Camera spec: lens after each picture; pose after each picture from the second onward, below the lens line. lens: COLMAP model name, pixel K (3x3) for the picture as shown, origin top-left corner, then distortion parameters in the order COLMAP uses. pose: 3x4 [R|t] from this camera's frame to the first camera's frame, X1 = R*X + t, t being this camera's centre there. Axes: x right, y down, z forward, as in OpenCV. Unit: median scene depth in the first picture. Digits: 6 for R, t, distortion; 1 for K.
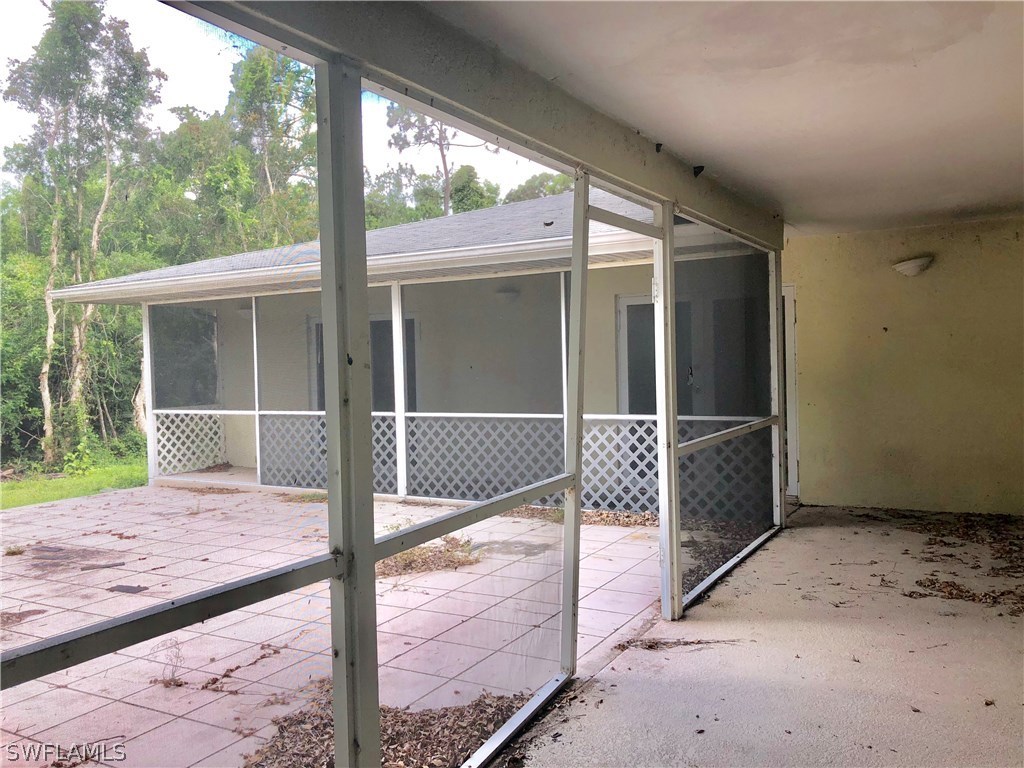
lens RADIAL K [[857.3, 0, 512.0], [0, 857.3, 384.0], [0, 0, 1]] dist [0.107577, -0.226732]
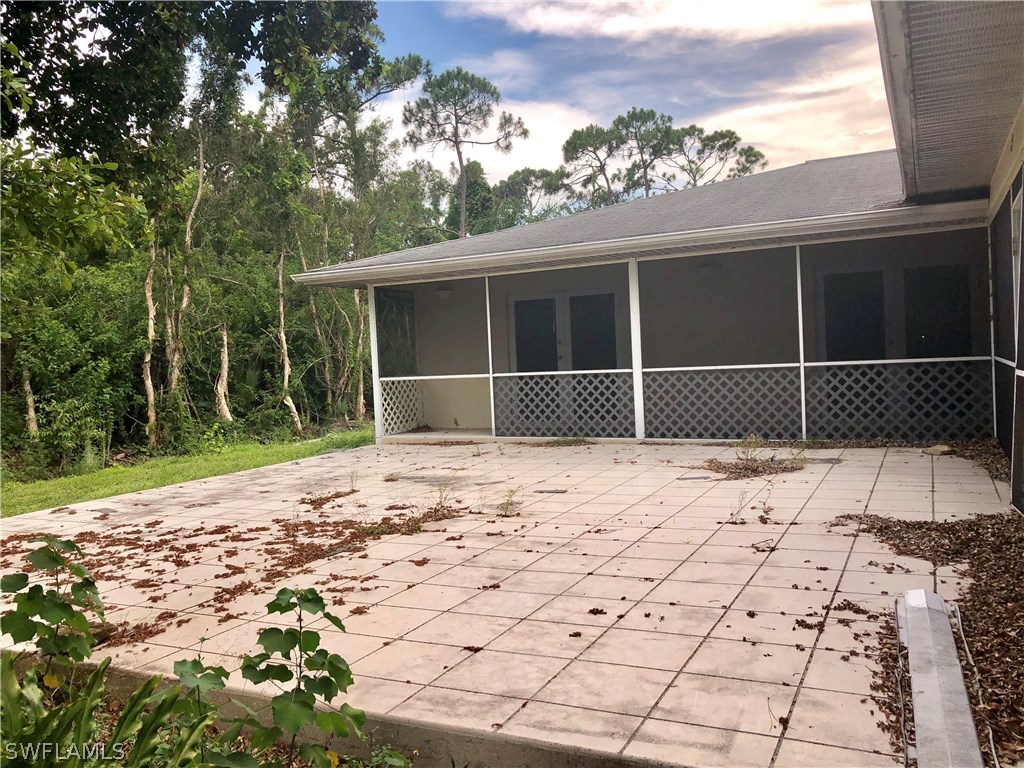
lens RADIAL K [[857.3, 0, 512.0], [0, 857.3, 384.0], [0, 0, 1]] dist [0.107577, -0.226732]
pose [[0.998715, -0.021534, 0.045881, -0.145031], [0.021333, 0.999761, 0.004854, 0.018058], [-0.045975, -0.003868, 0.998935, -0.073807]]
